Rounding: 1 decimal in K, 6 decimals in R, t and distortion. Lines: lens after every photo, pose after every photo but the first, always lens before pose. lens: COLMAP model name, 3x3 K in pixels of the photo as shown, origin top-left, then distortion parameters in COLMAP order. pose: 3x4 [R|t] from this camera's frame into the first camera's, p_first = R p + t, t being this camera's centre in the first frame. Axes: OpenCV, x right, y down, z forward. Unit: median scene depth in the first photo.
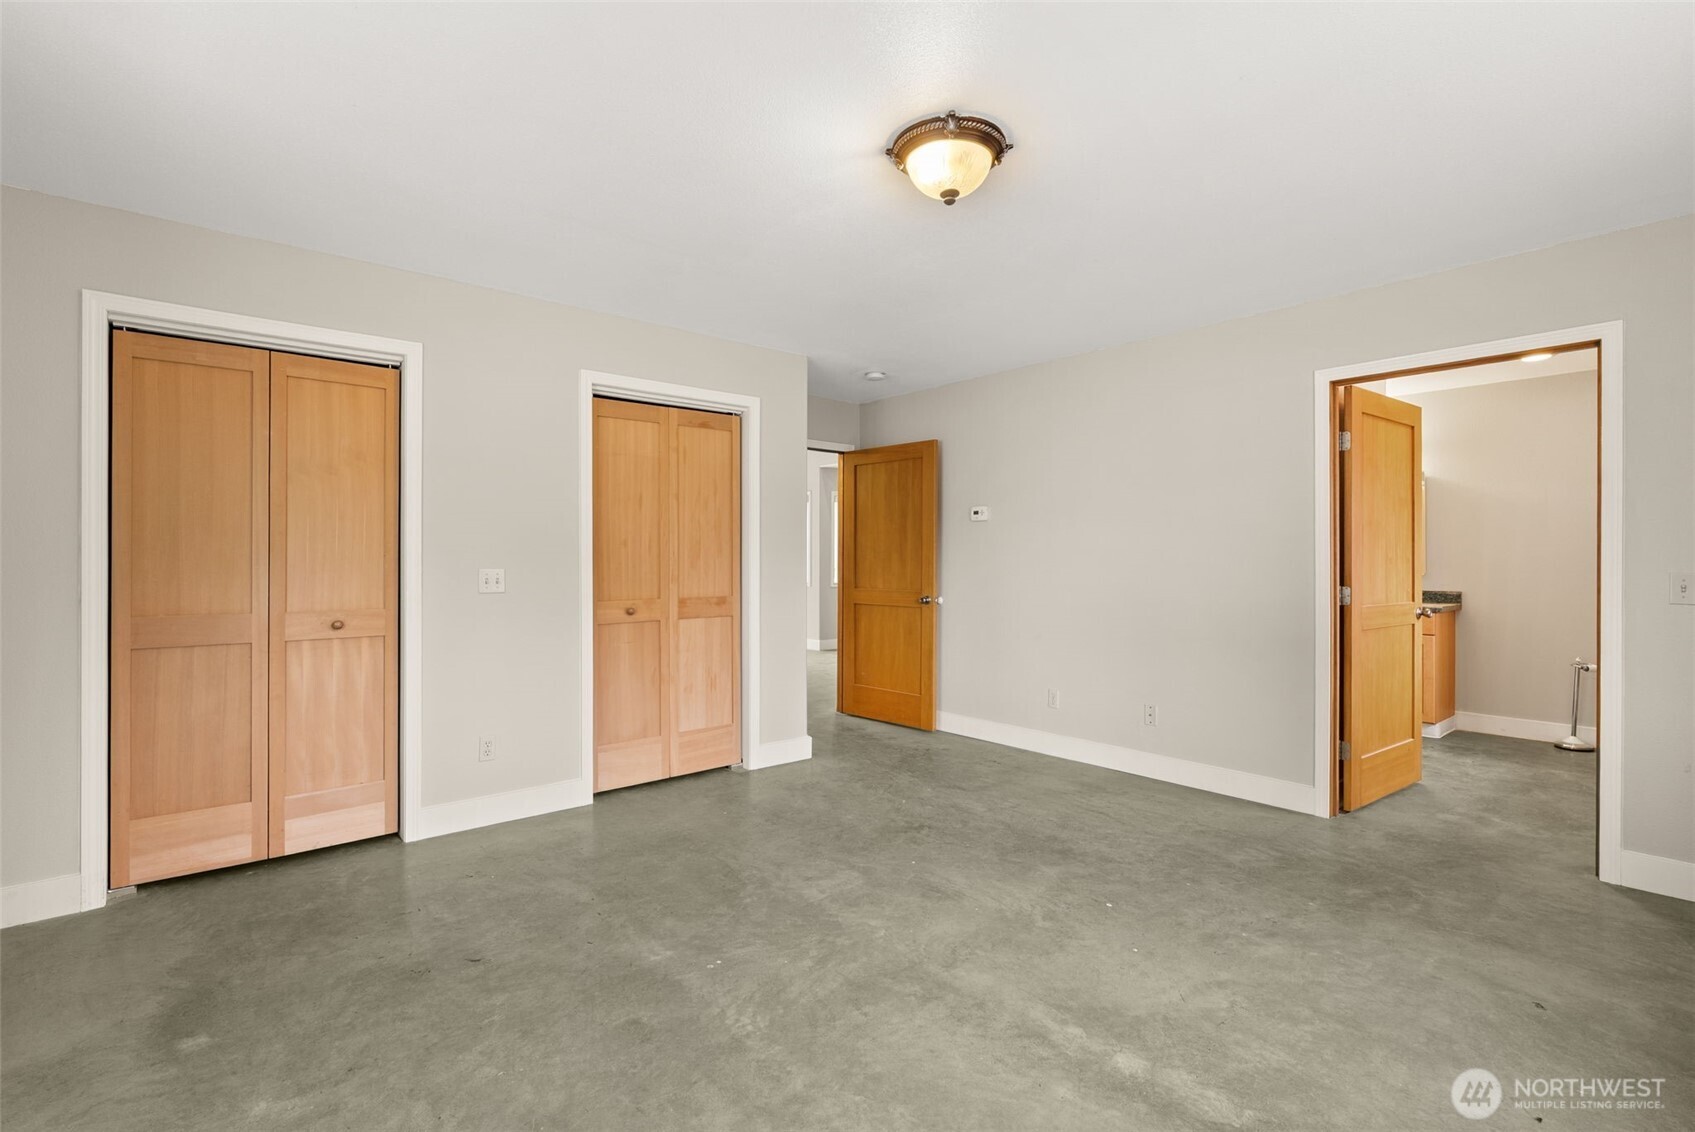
lens RADIAL K [[764.1, 0, 849.5], [0, 764.1, 562.6], [0, 0, 1]] dist [0.001998, 0.000285]
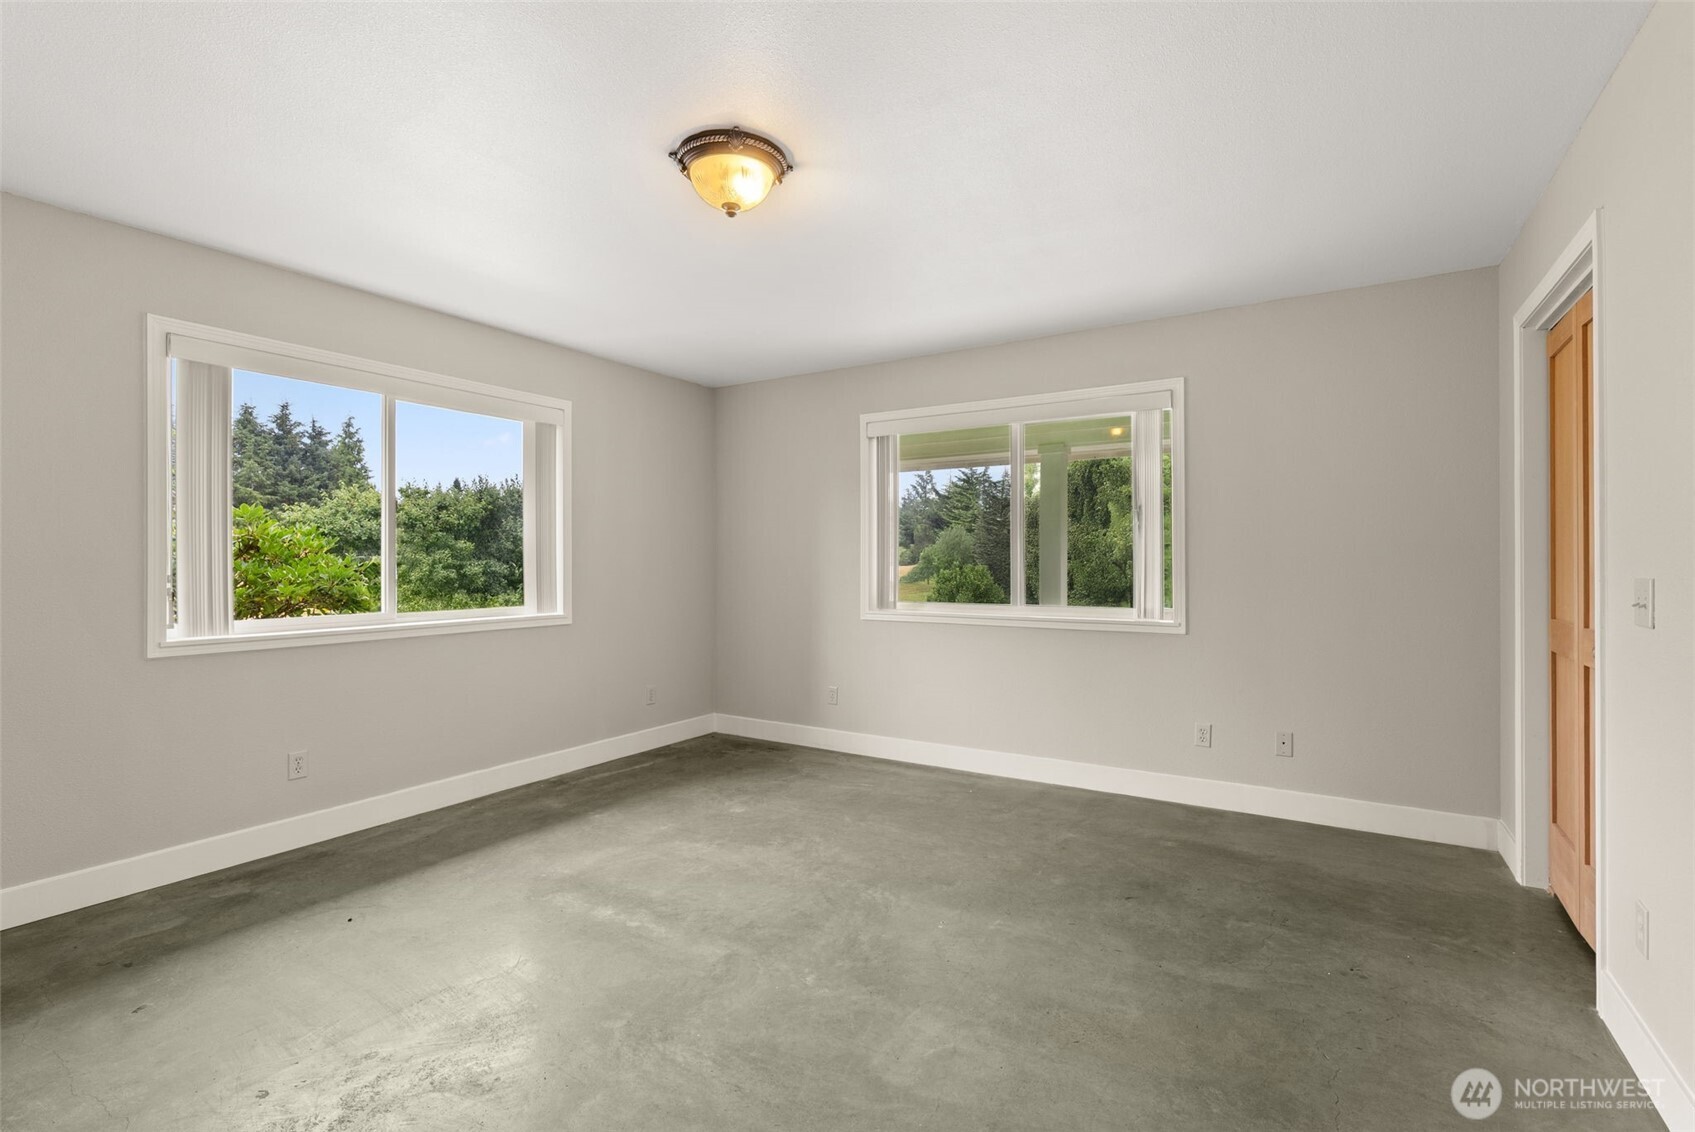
lens RADIAL K [[764.1, 0, 849.5], [0, 764.1, 562.6], [0, 0, 1]] dist [0.001998, 0.000285]
pose [[-0.953134, -0.000800, -0.302548, 0.292282], [-0.001150, 0.999999, 0.000979, -0.004463], [0.302546, 0.001282, -0.953134, 2.036251]]
